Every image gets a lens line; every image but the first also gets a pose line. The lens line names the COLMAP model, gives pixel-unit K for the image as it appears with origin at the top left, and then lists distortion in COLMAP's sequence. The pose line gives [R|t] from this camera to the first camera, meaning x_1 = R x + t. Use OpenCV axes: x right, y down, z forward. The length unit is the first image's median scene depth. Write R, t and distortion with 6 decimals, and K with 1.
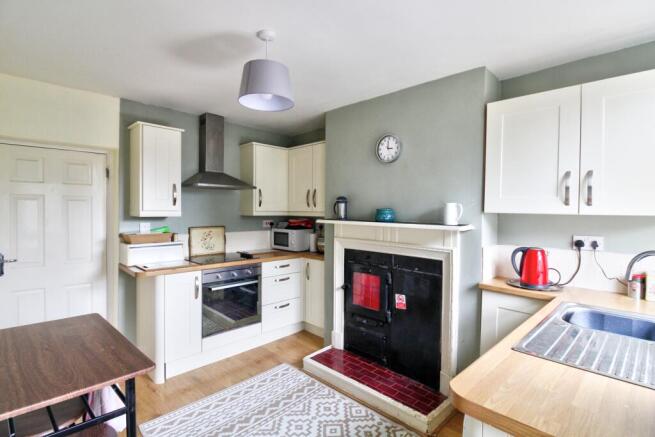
lens RADIAL K [[319.4, 0, 330.4], [0, 319.4, 215.9], [0, 0, 1]] dist [-0.015836, 0.000305]
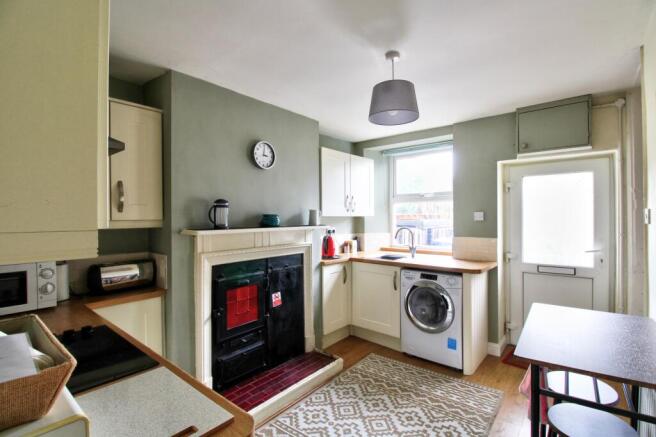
lens RADIAL K [[319.8, 0, 330.9], [0, 319.8, 215.9], [0, 0, 1]] dist [-0.015836, 0.000305]
pose [[-0.112991, -0.004526, 0.993586, -0.893745], [0.027150, 0.999602, 0.007641, -0.020145], [-0.993225, 0.027839, -0.112823, 0.939563]]
